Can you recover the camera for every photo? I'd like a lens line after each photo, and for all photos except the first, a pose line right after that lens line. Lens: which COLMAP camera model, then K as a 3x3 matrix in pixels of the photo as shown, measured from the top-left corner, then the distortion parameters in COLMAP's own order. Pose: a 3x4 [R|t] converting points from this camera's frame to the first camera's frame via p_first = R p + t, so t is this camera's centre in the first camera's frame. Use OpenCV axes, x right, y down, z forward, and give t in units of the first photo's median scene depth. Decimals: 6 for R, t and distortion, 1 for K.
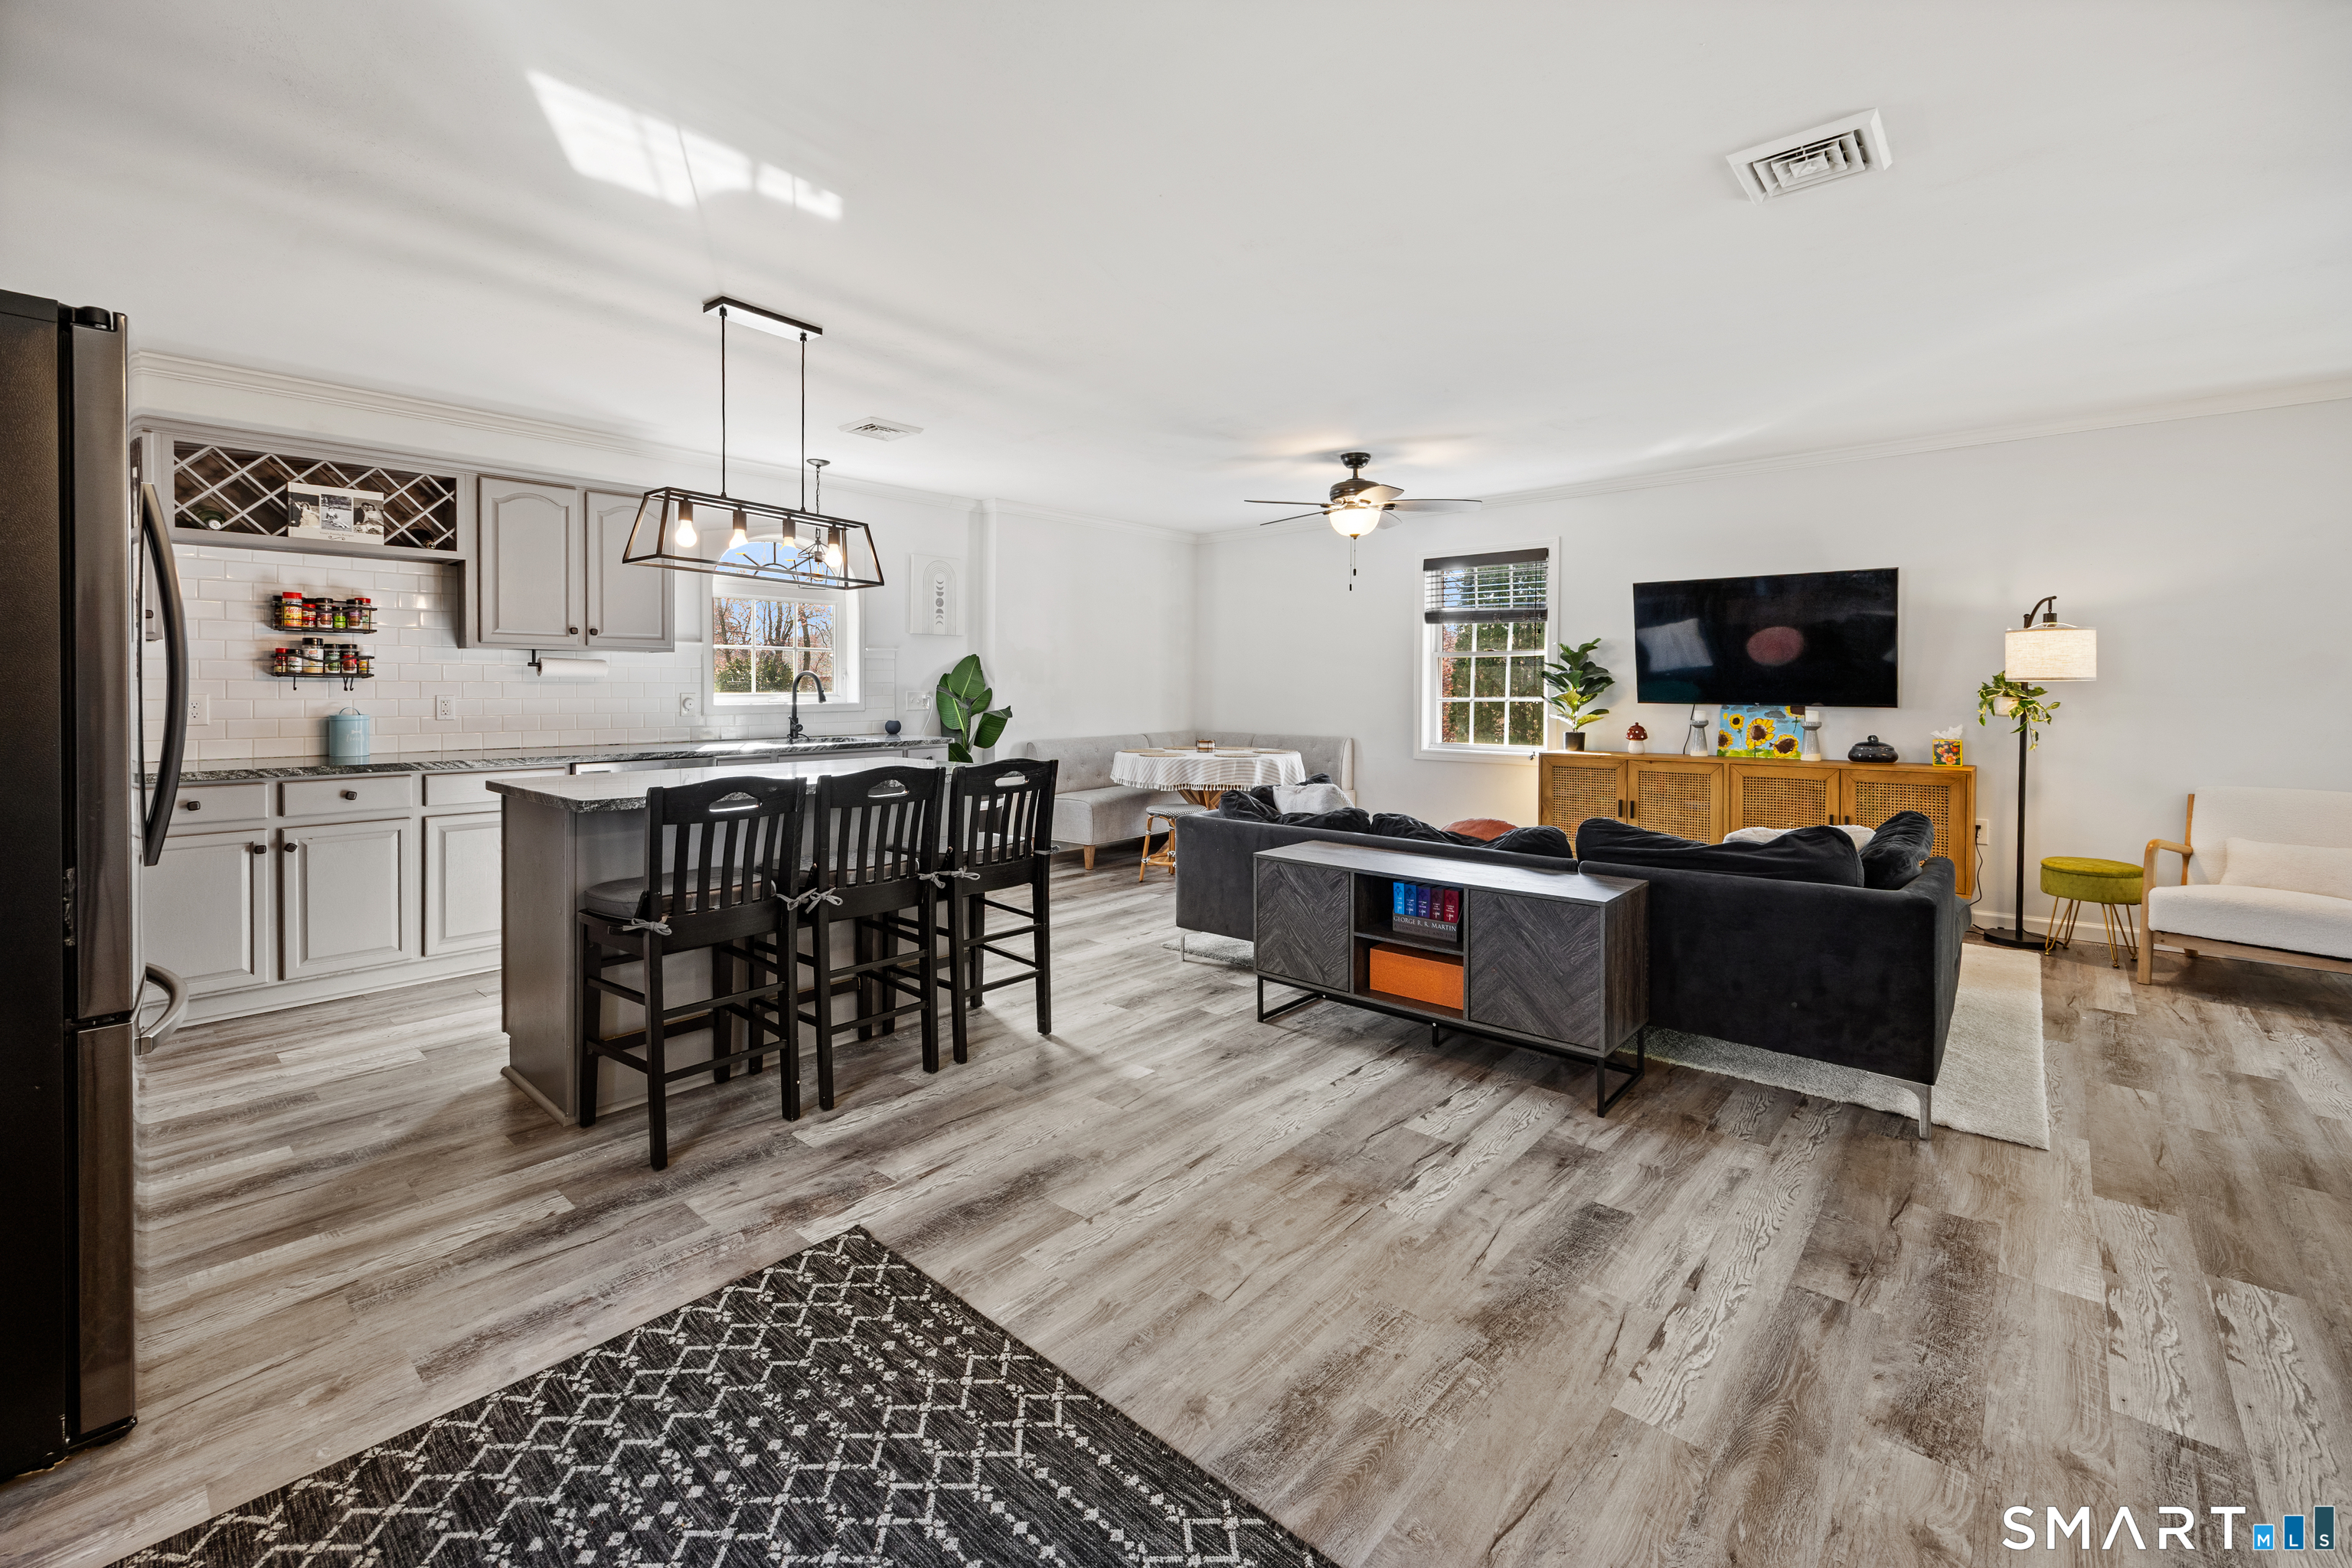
lens RADIAL K [[974.0, 0, 1170.9], [0, 974.0, 707.5], [0, 0, 1]] dist [0.001916, 0.000077]
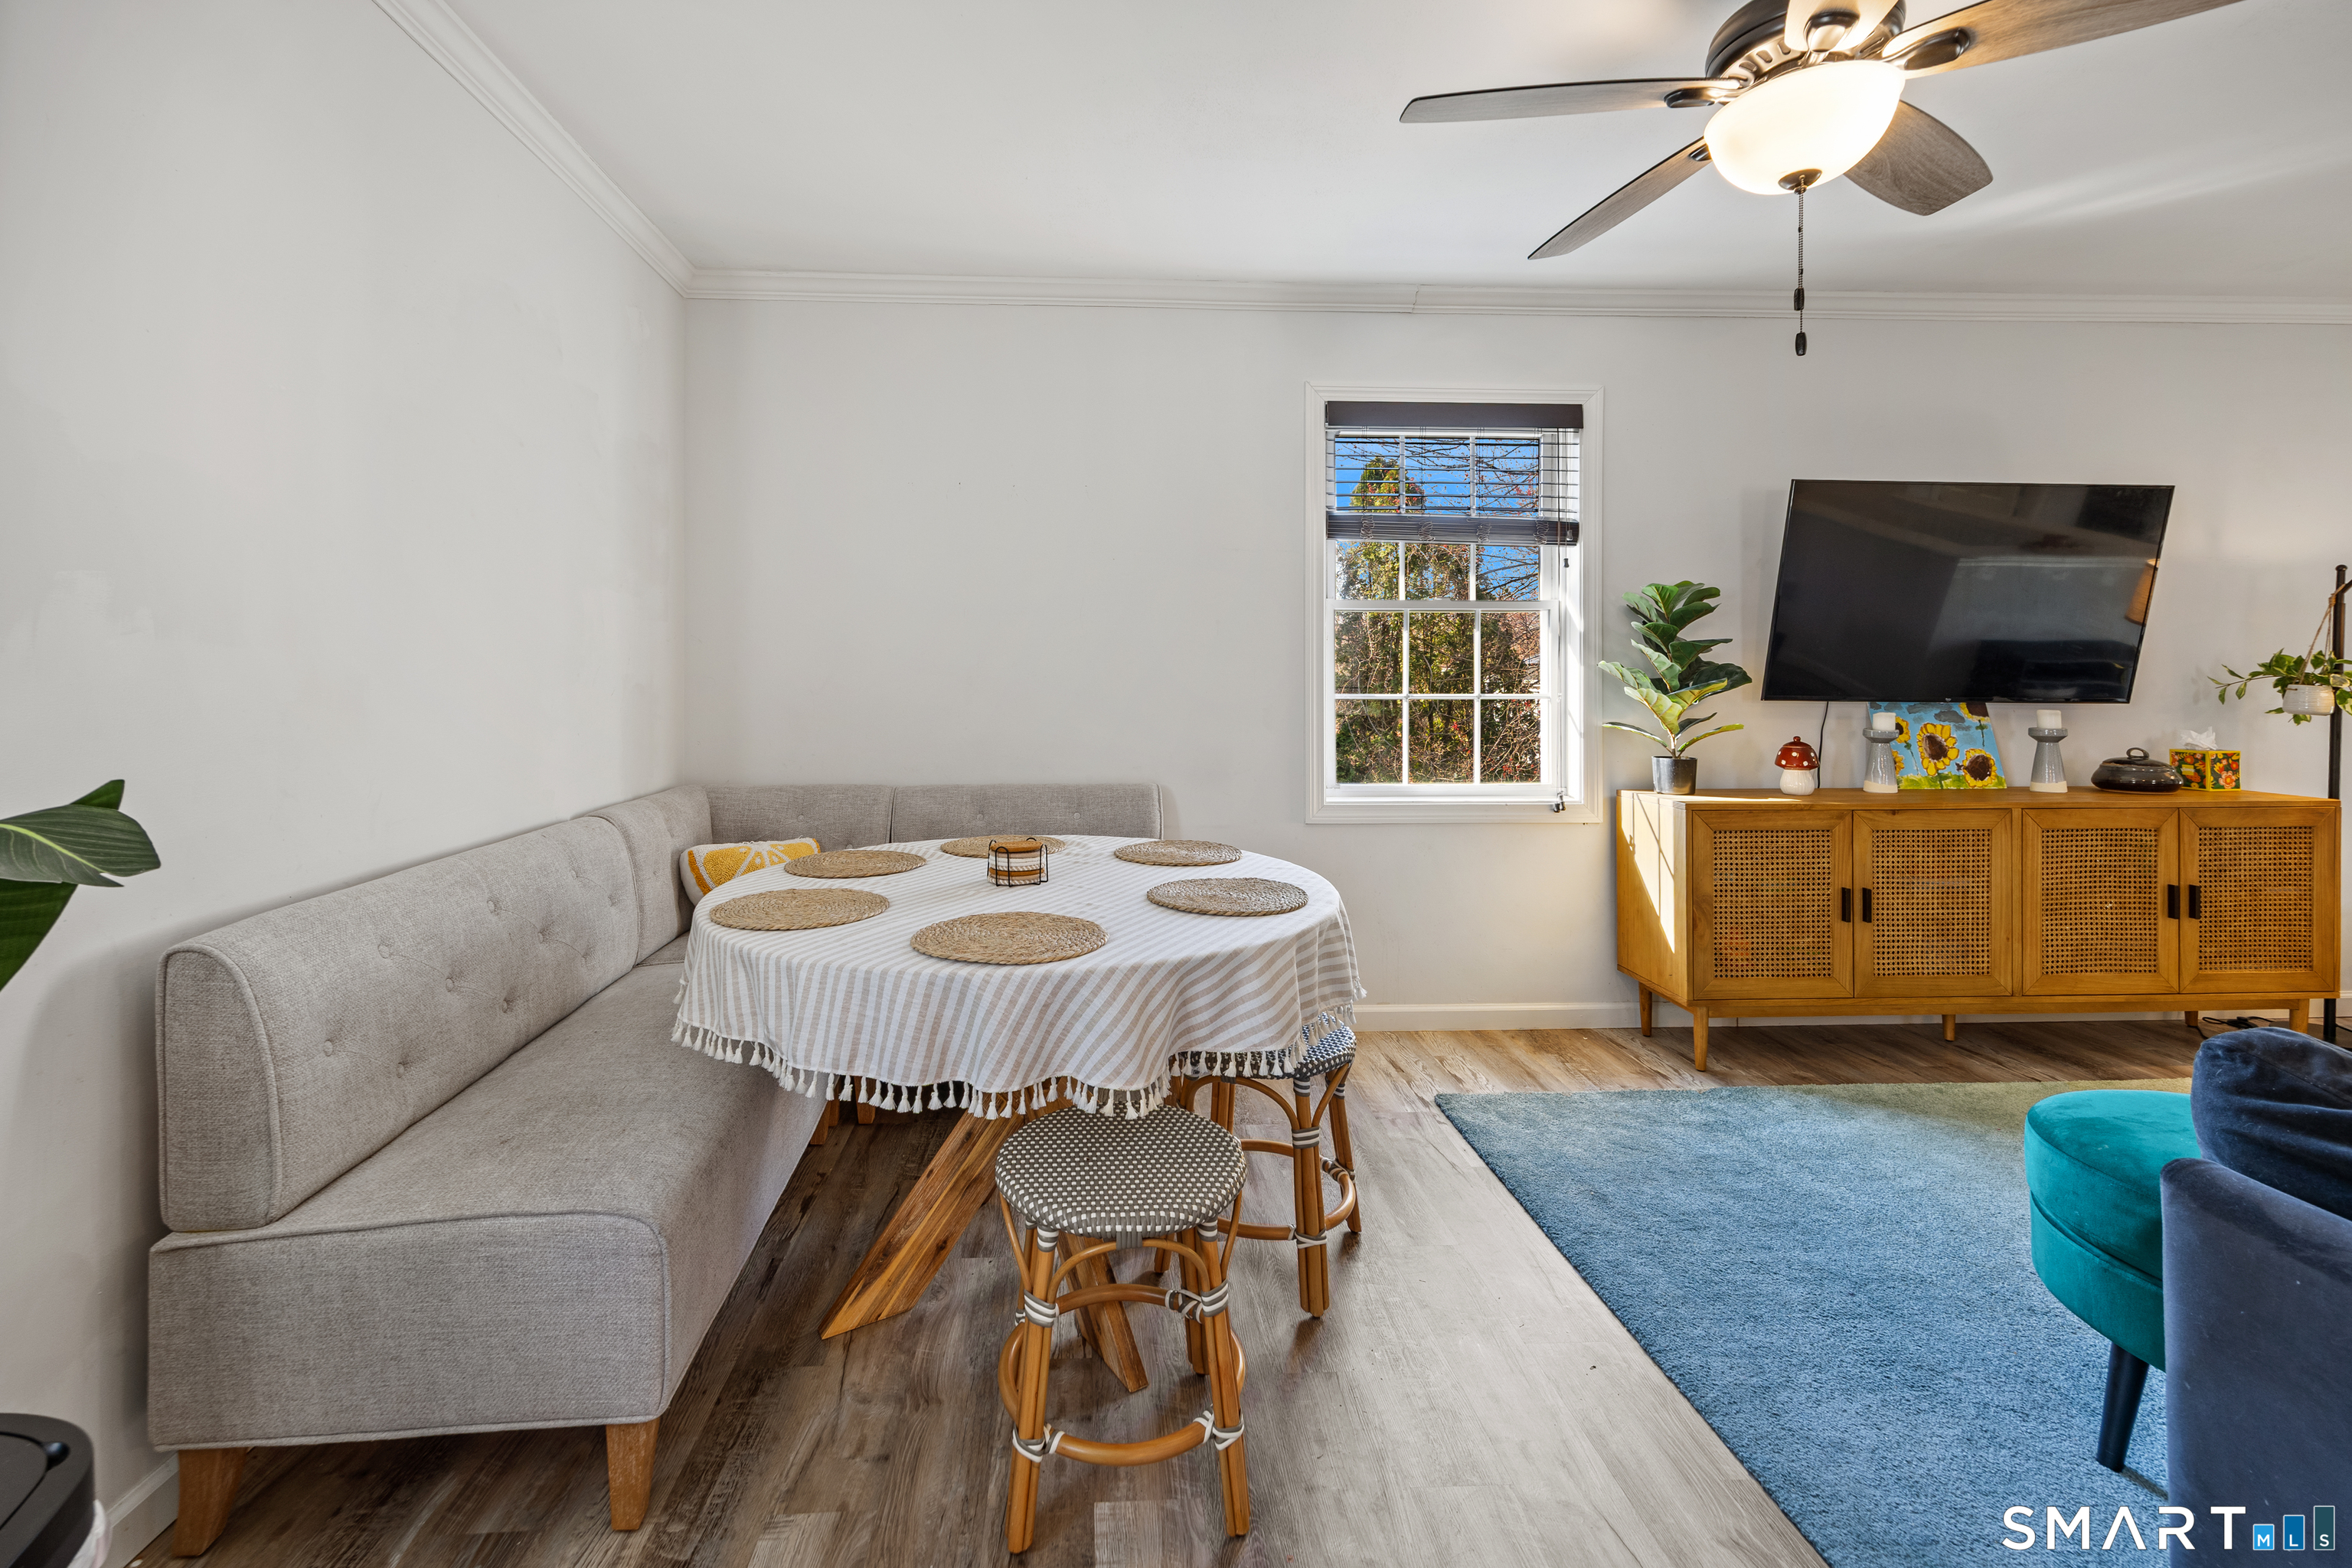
lens RADIAL K [[984.0, 0, 1114.8], [0, 984.0, 685.5], [0, 0, 1]] dist [0.004255, 0.000435]
pose [[0.713385, -0.007526, 0.700732, -0.192335], [0.013041, 0.999912, -0.002537, -0.017867], [-0.700651, 0.010948, 0.713420, 0.939483]]
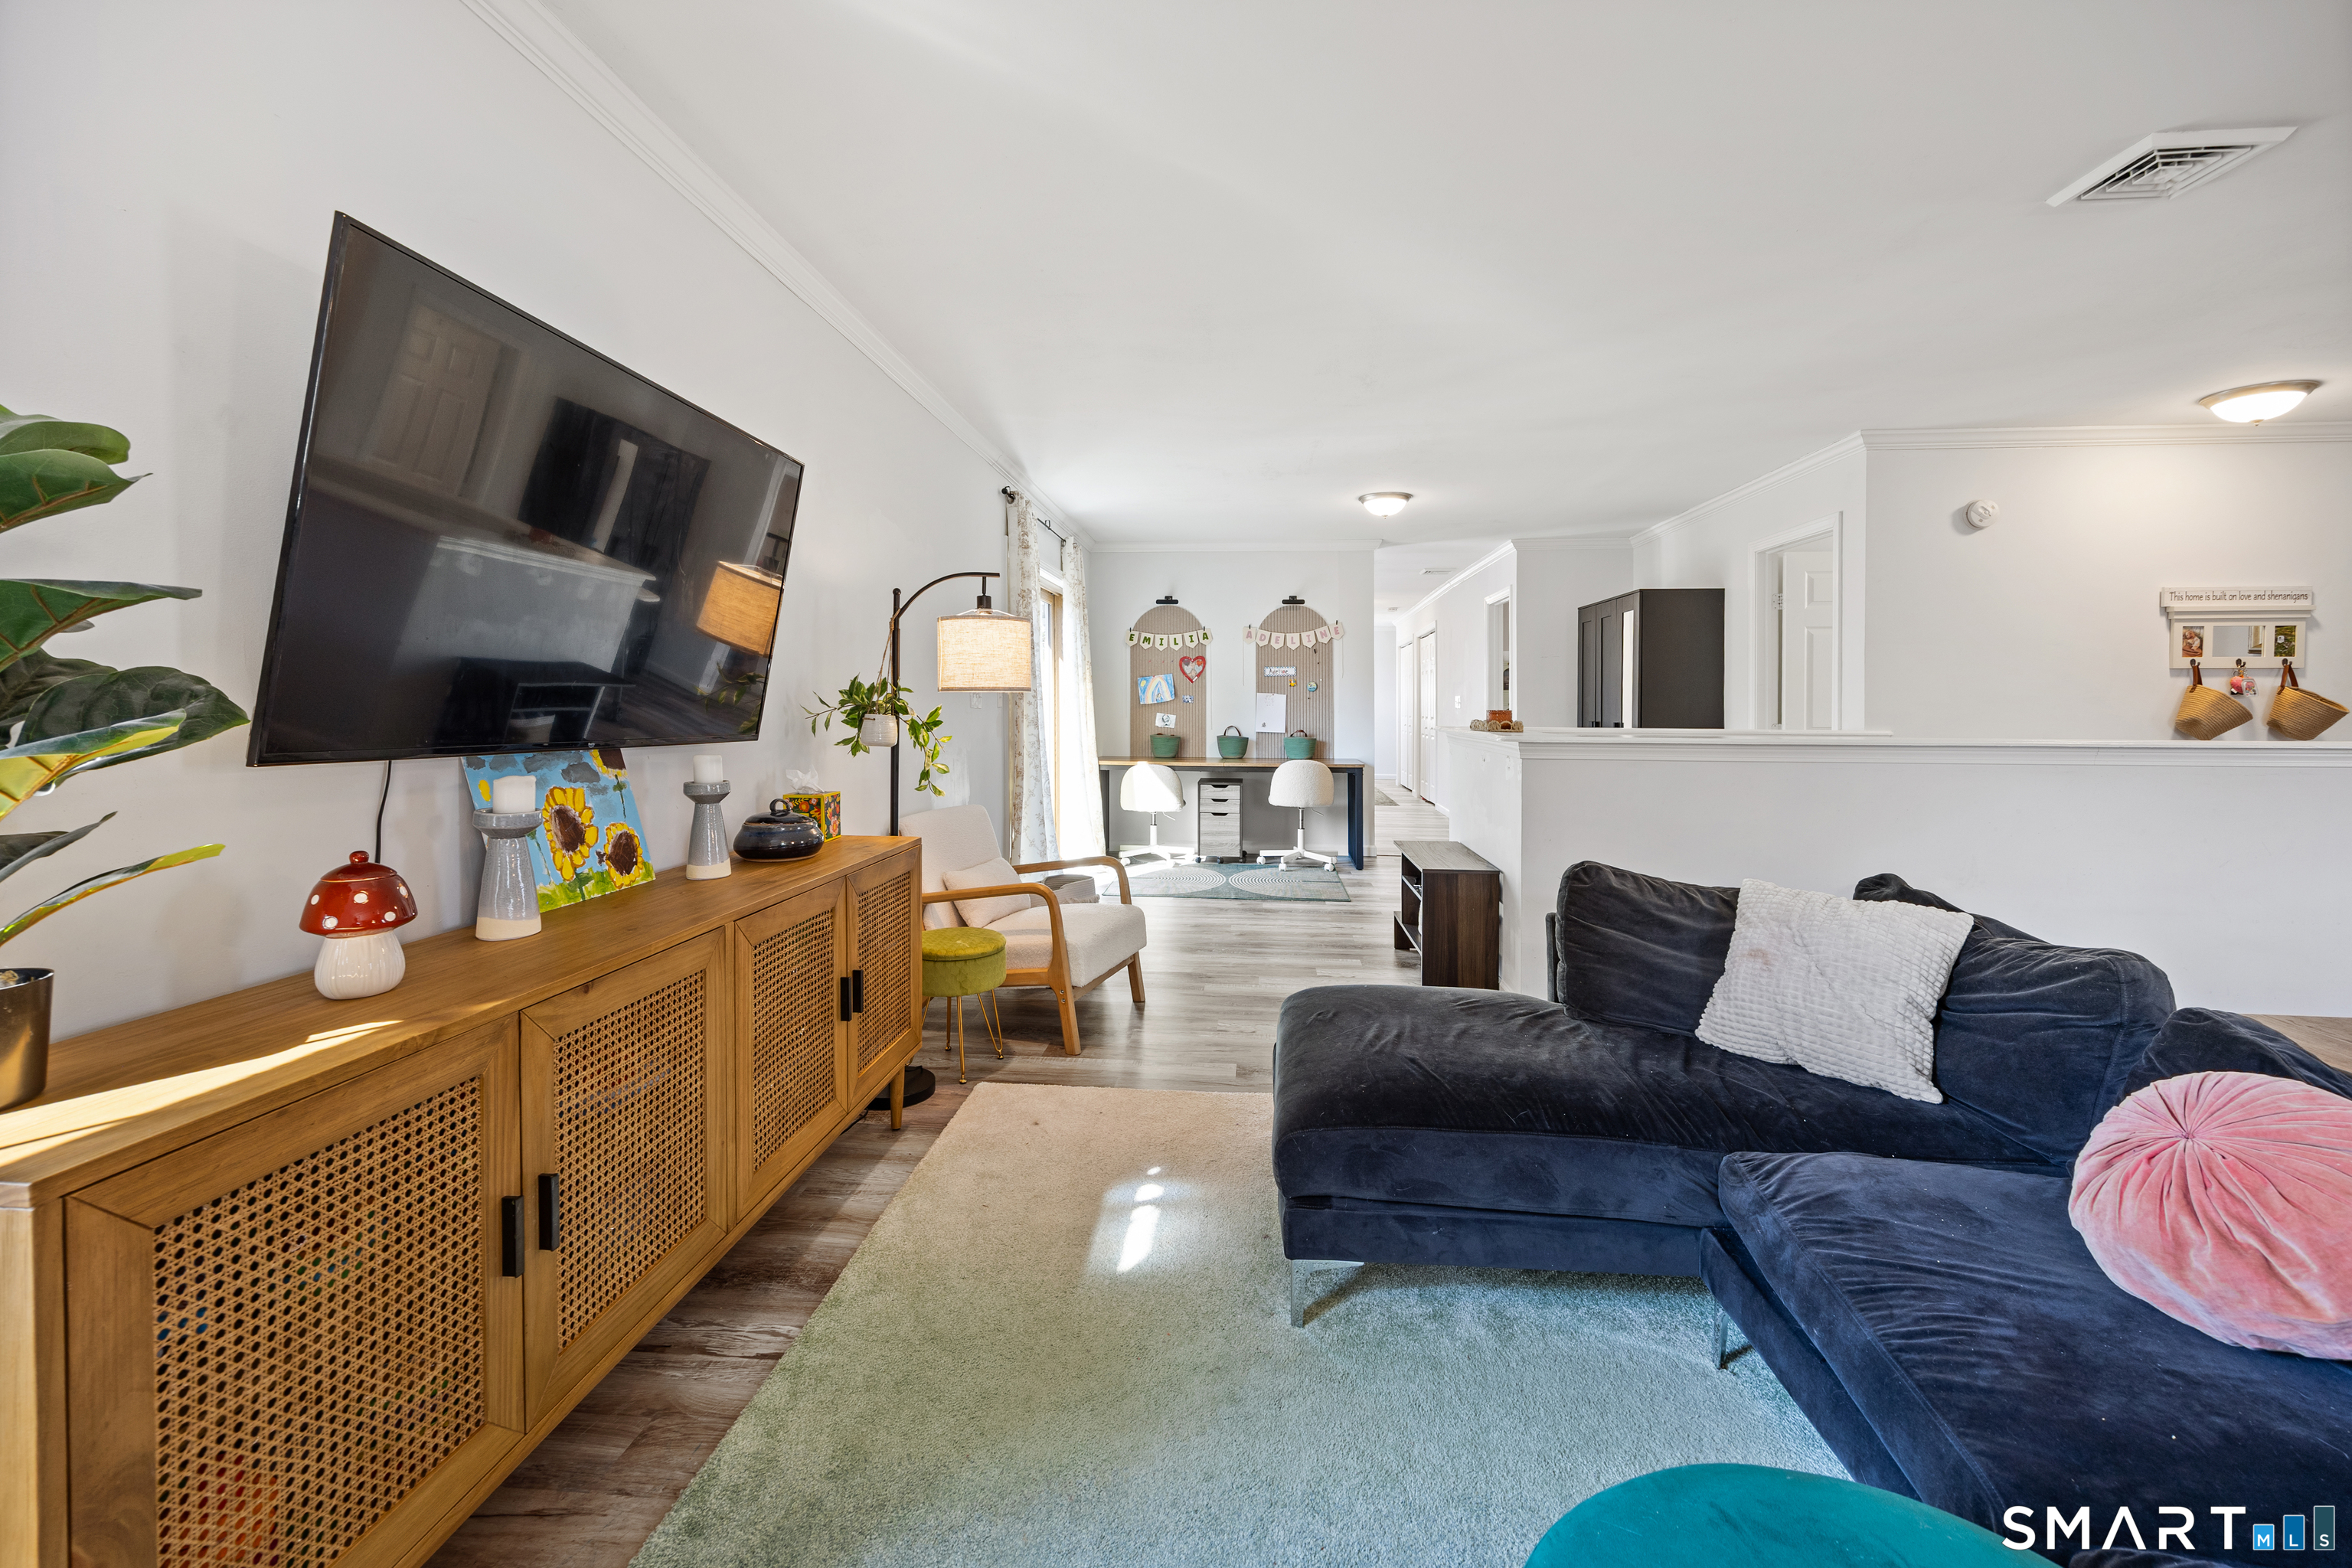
lens RADIAL K [[992.2, 0, 1171.5], [0, 992.2, 714.8], [0, 0, 1]] dist [0.014432, -0.000070]
pose [[-0.595072, -0.011274, 0.803593, 0.195947], [0.011658, 0.999675, 0.022658, -0.020544], [-0.803588, 0.022851, -0.594748, 1.060364]]
